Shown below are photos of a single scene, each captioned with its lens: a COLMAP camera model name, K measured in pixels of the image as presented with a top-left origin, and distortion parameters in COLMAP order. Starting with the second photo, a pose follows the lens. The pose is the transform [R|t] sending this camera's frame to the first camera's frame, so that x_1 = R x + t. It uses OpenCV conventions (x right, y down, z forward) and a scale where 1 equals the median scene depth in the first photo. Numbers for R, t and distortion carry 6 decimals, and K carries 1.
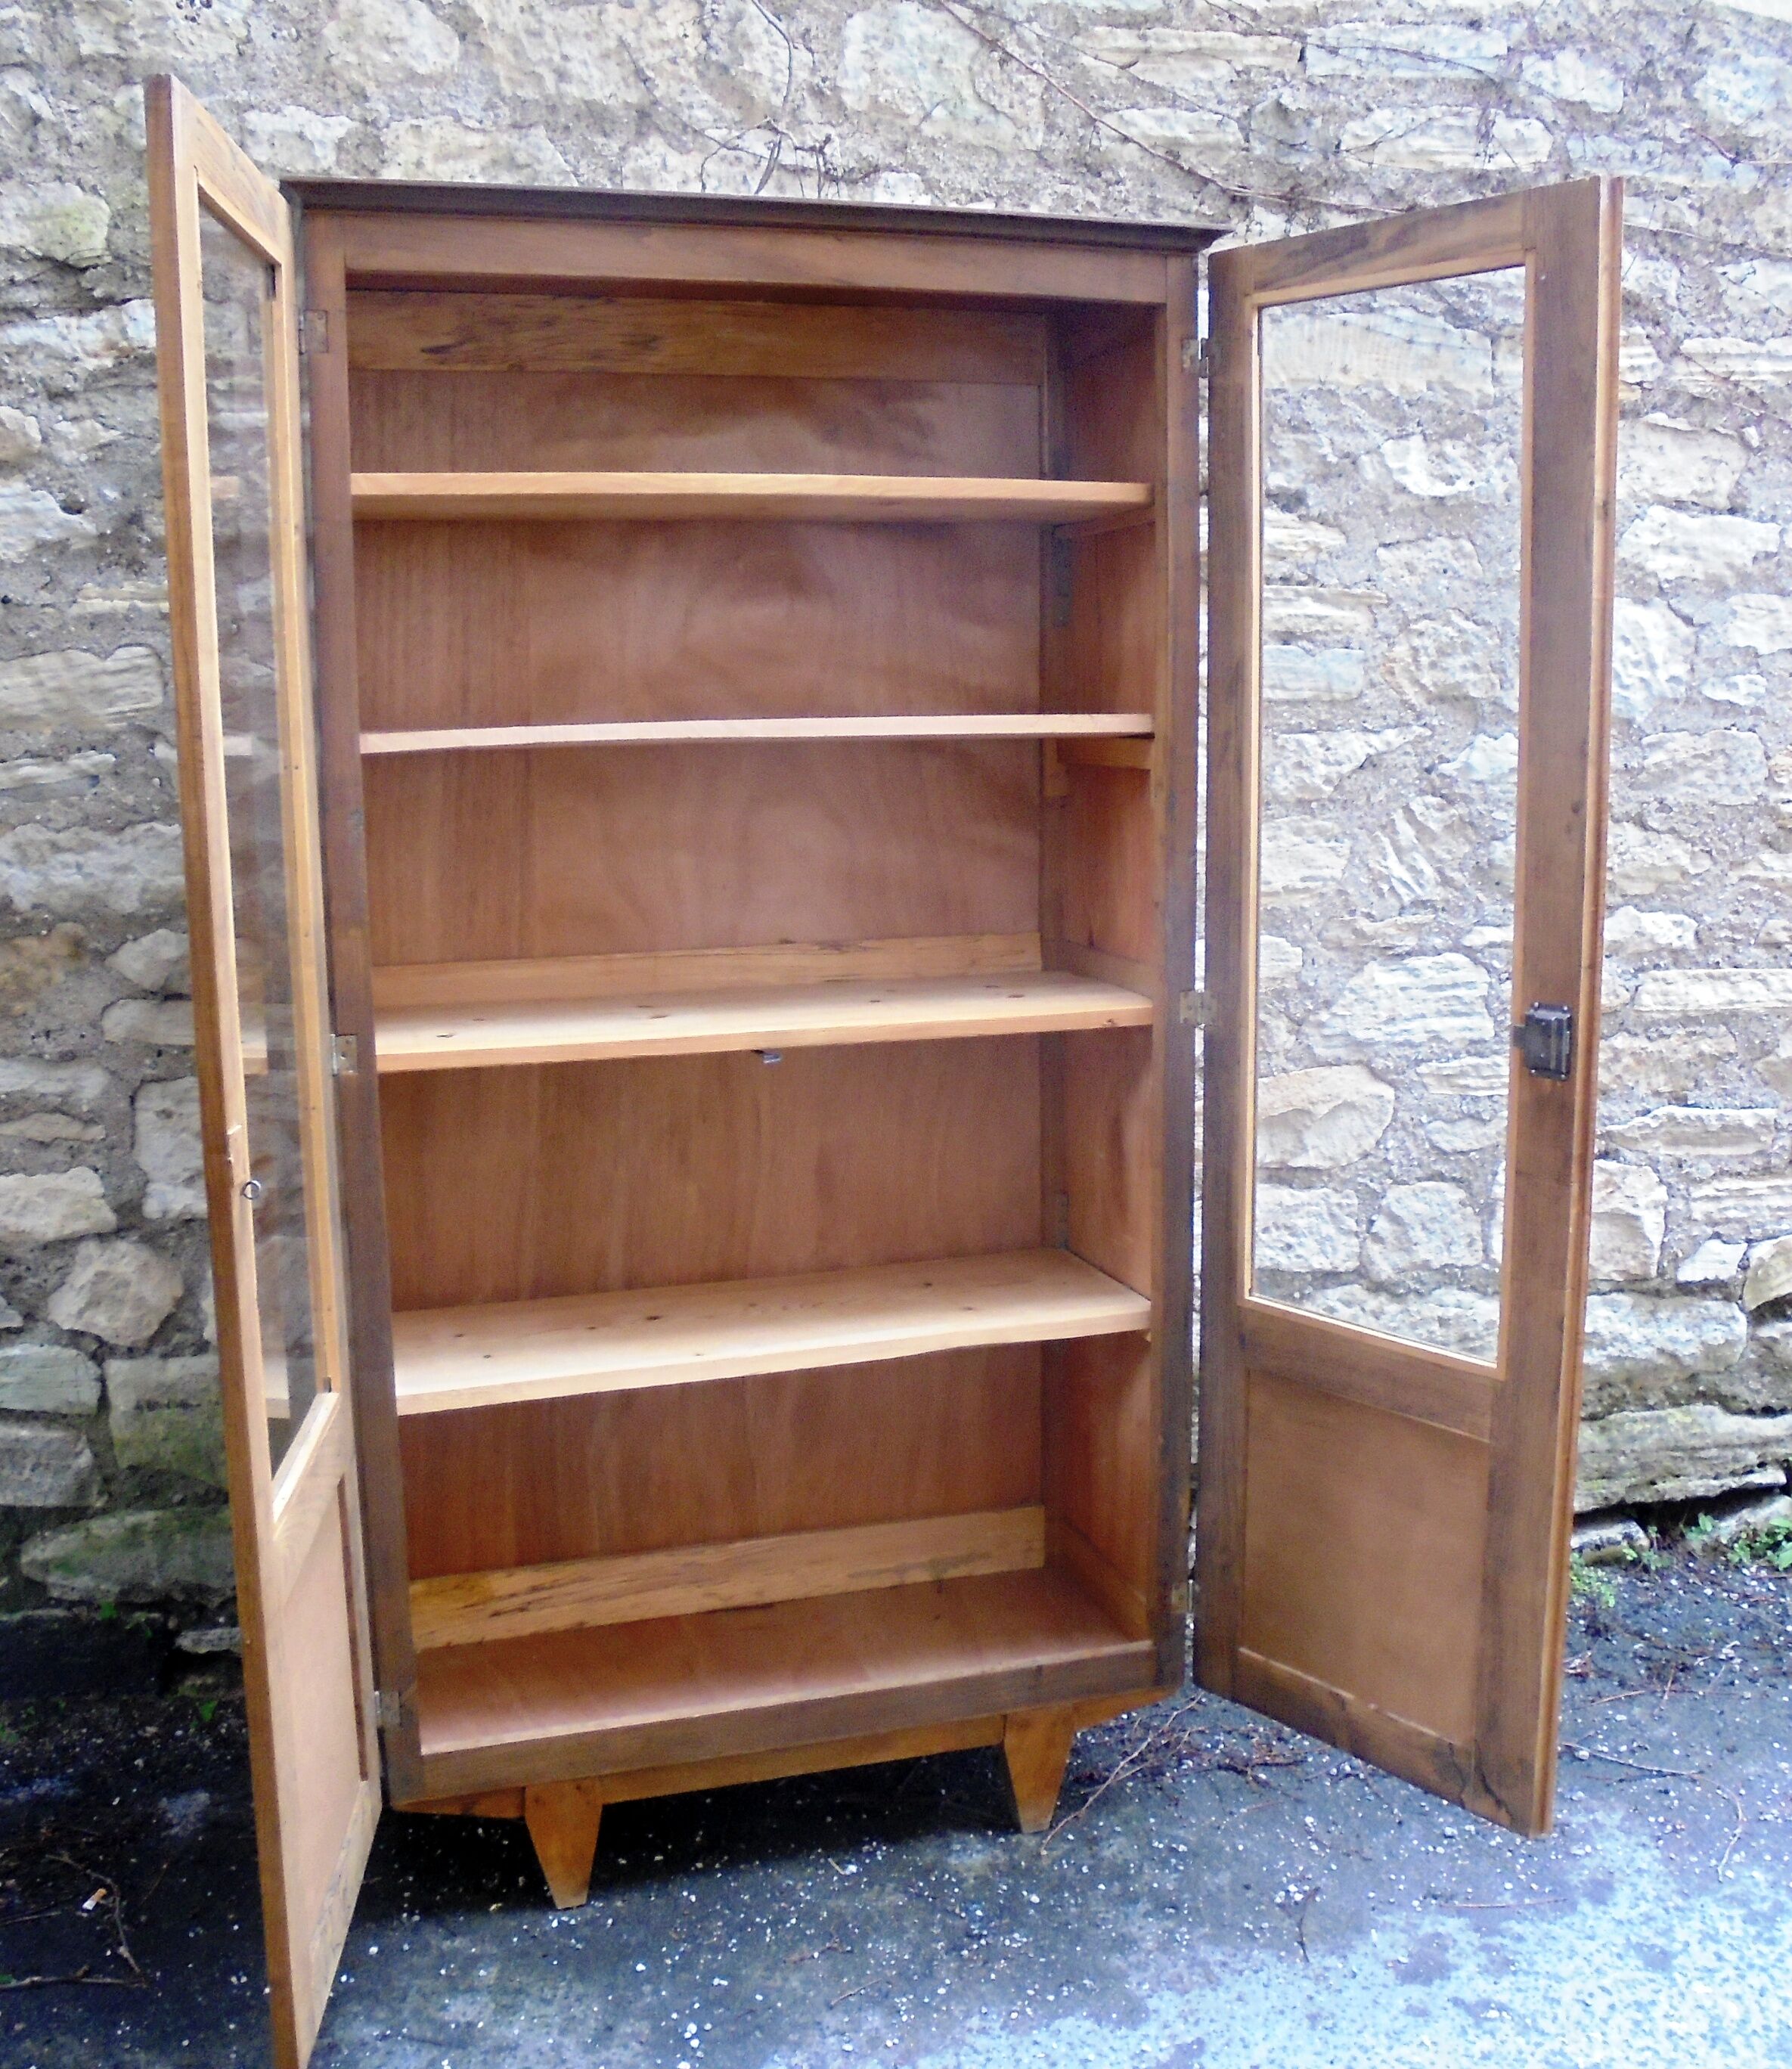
lens RADIAL K [[2219.1, 0, 896.0], [0, 2219.1, 1034.5], [0, 0, 1]] dist [-0.111744, 0.033631]
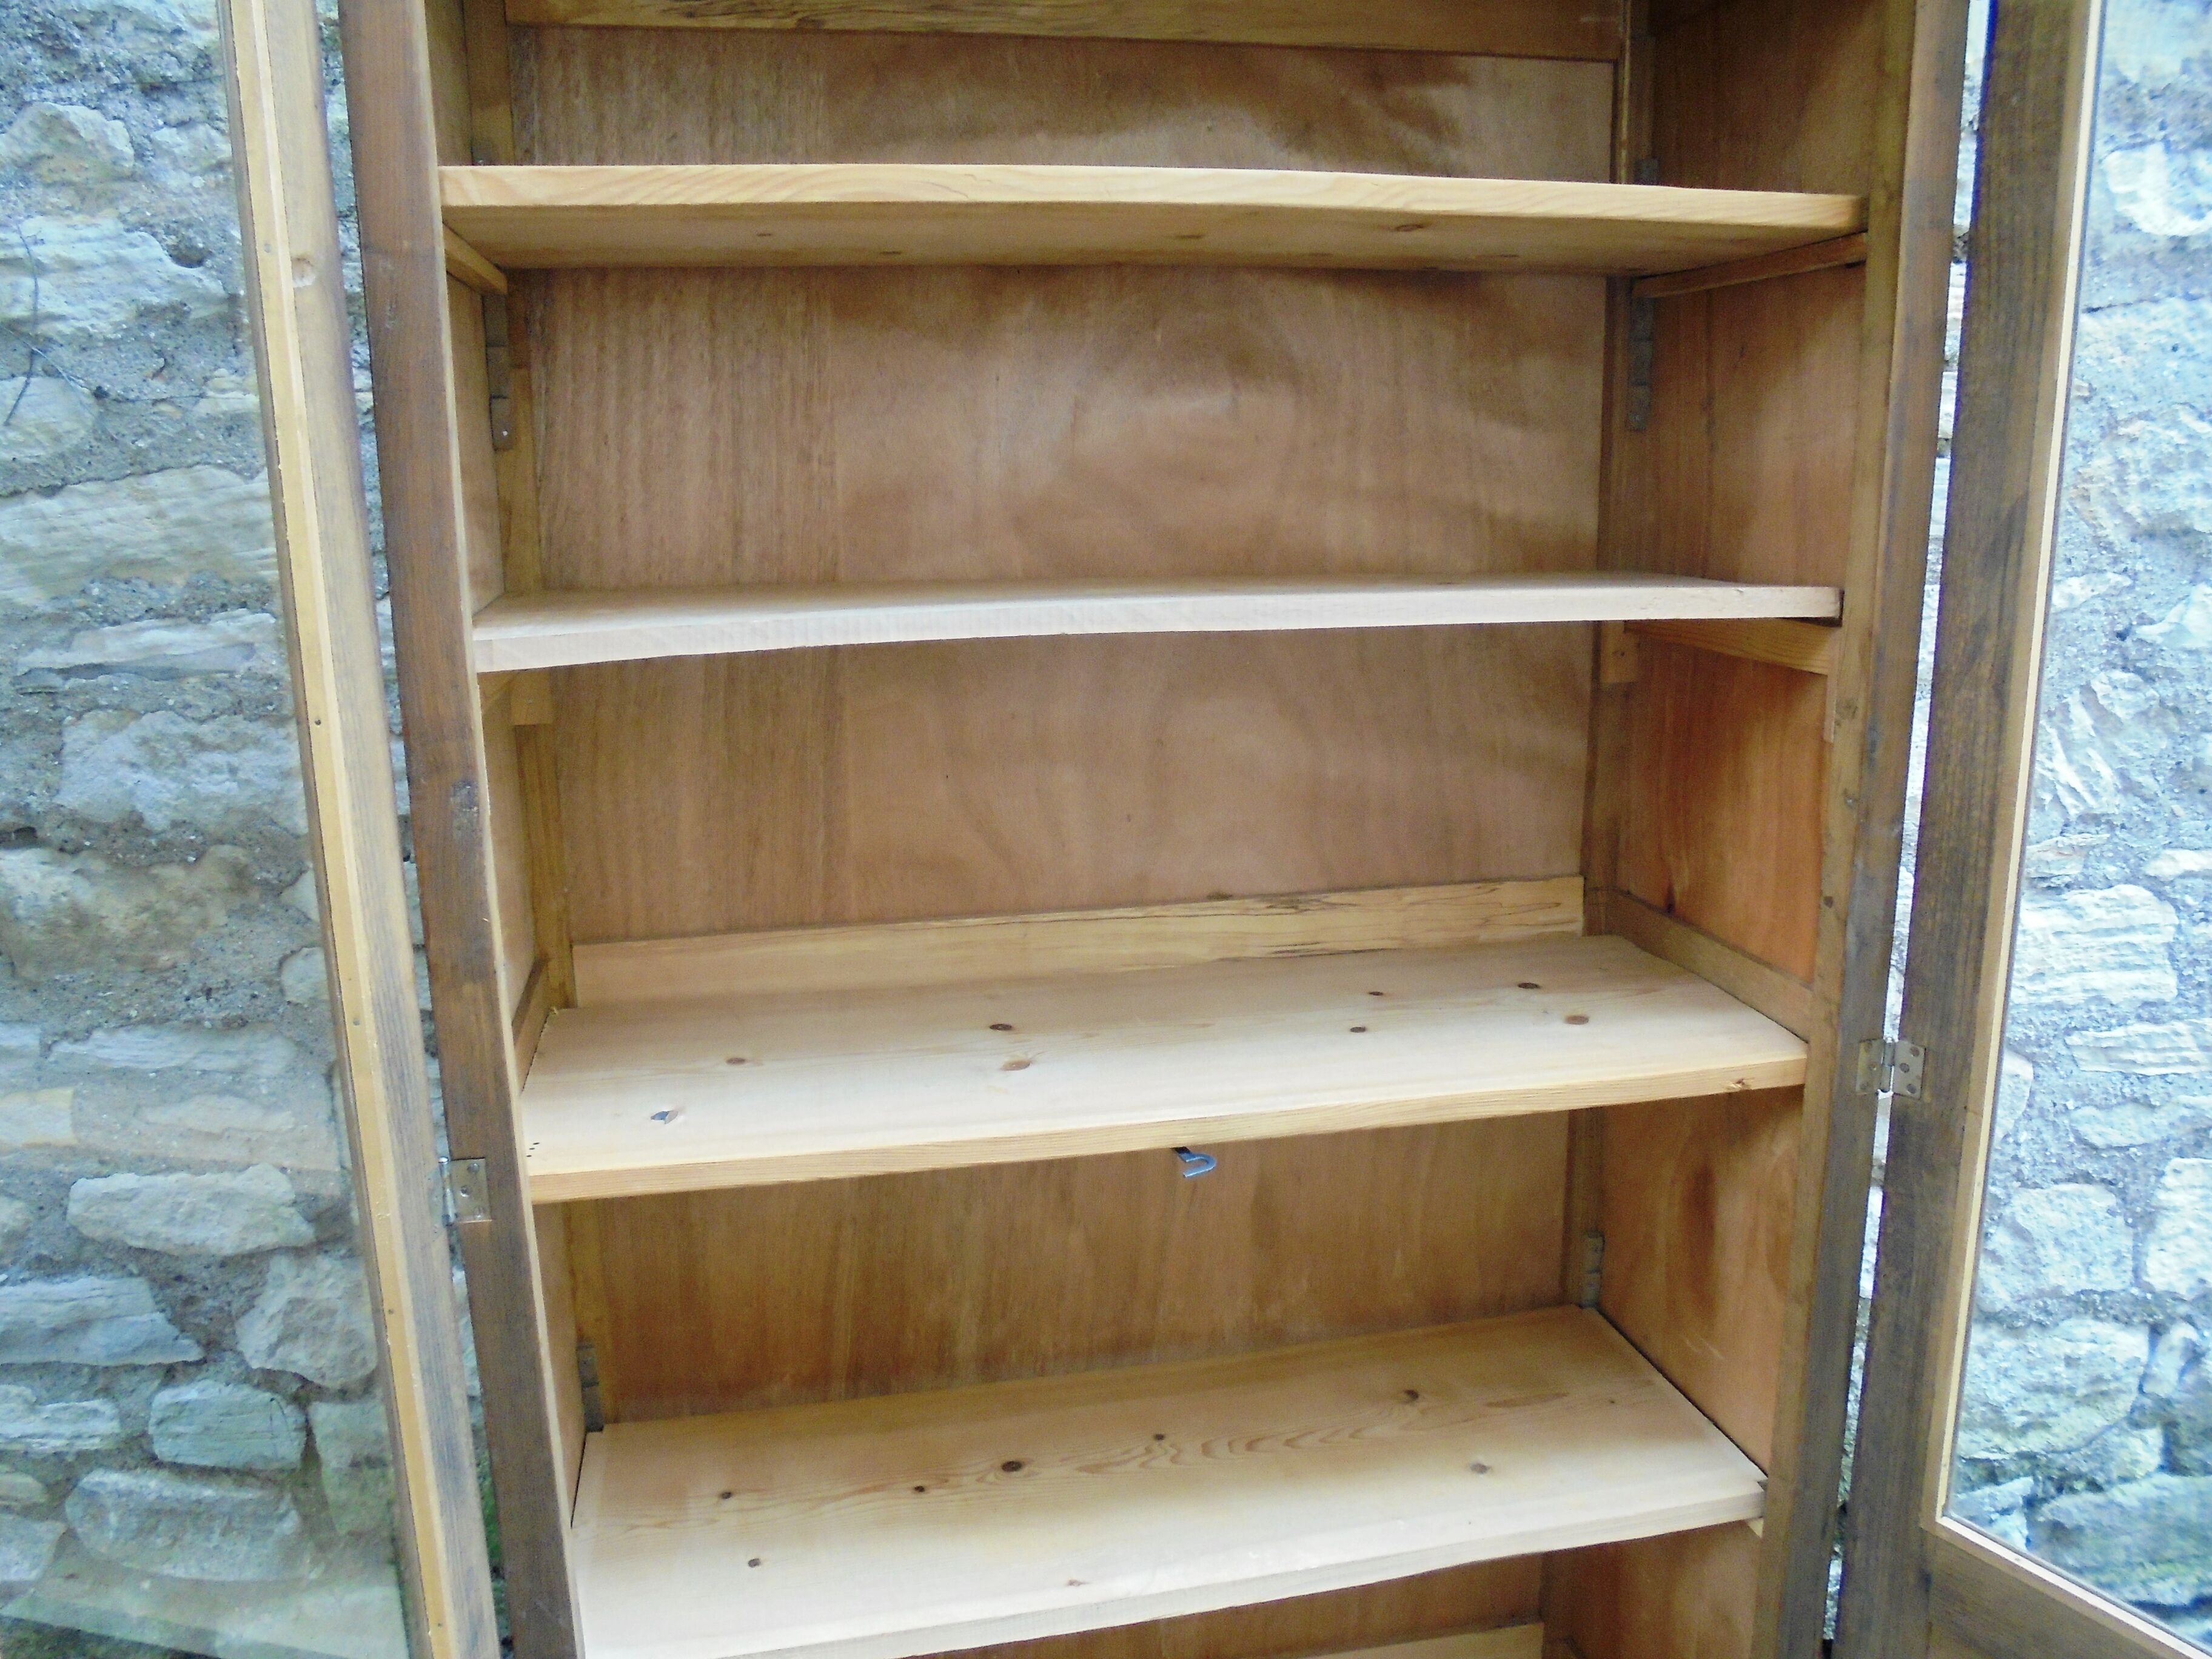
lens RADIAL K [[1691.7, 0, 1106.0], [0, 1691.7, 829.5], [0, 0, 1]] dist [-0.092131, 0.068532]
pose [[0.994266, 0.021312, -0.104789, -0.027172], [-0.015284, 0.998200, 0.057990, -0.084091], [0.105837, -0.056056, 0.992802, 0.438611]]
